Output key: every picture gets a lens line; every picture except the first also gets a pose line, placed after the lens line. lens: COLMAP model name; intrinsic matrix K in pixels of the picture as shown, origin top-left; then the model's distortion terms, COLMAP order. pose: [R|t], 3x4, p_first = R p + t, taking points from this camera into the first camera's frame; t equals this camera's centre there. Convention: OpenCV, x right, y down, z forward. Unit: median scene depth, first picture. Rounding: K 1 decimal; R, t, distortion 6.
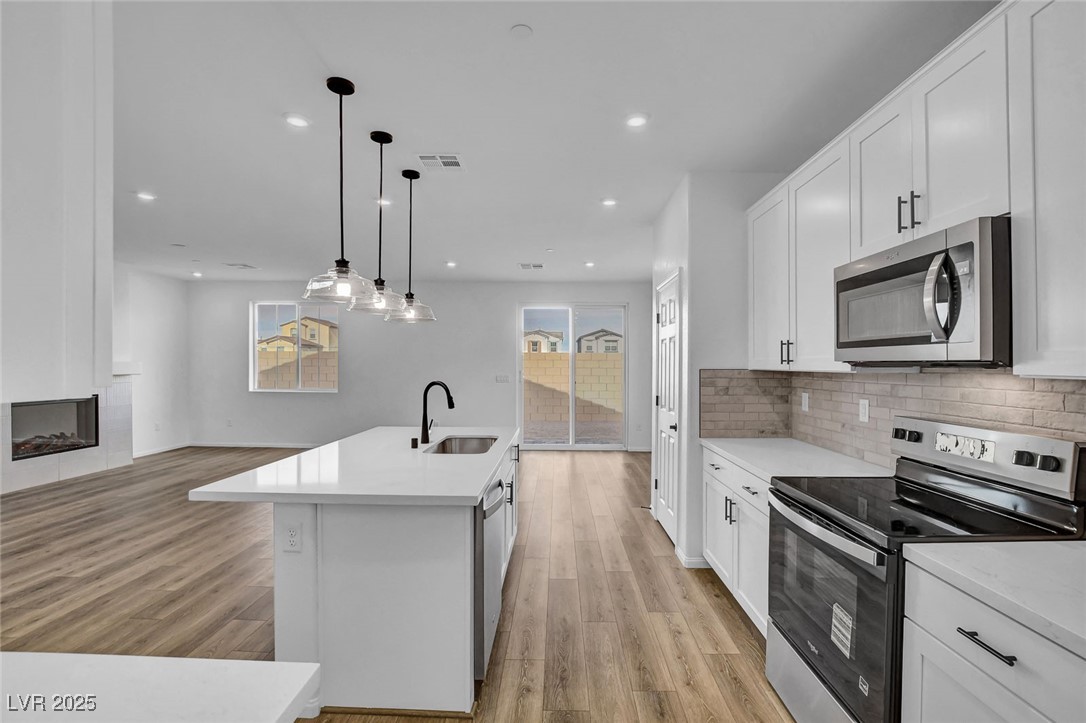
lens RADIAL K [[479.8, 0, 552.8], [0, 479.8, 364.2], [0, 0, 1]] dist [-0.035752, 0.005034]
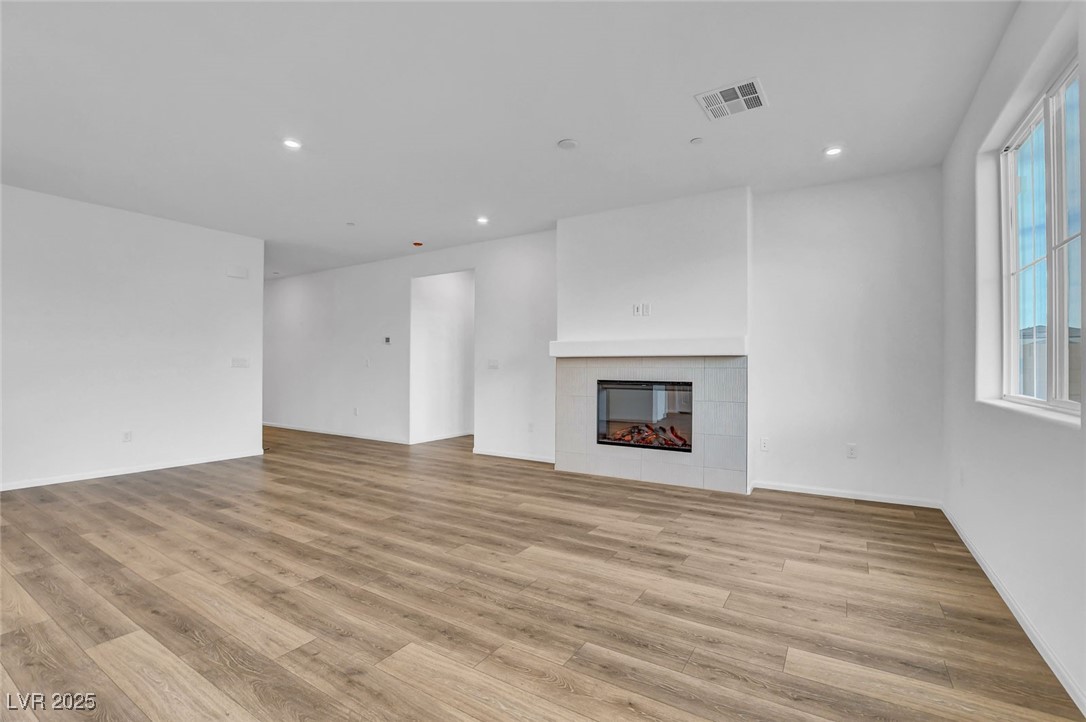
lens RADIAL K [[479.8, 0, 554.9], [0, 479.8, 359.8], [0, 0, 1]] dist [-0.035752, 0.005034]
pose [[-0.513196, -0.022292, -0.857982, -0.423565], [-0.005777, 0.999730, -0.022519, 0.094149], [0.858252, -0.006600, -0.513186, 2.331231]]
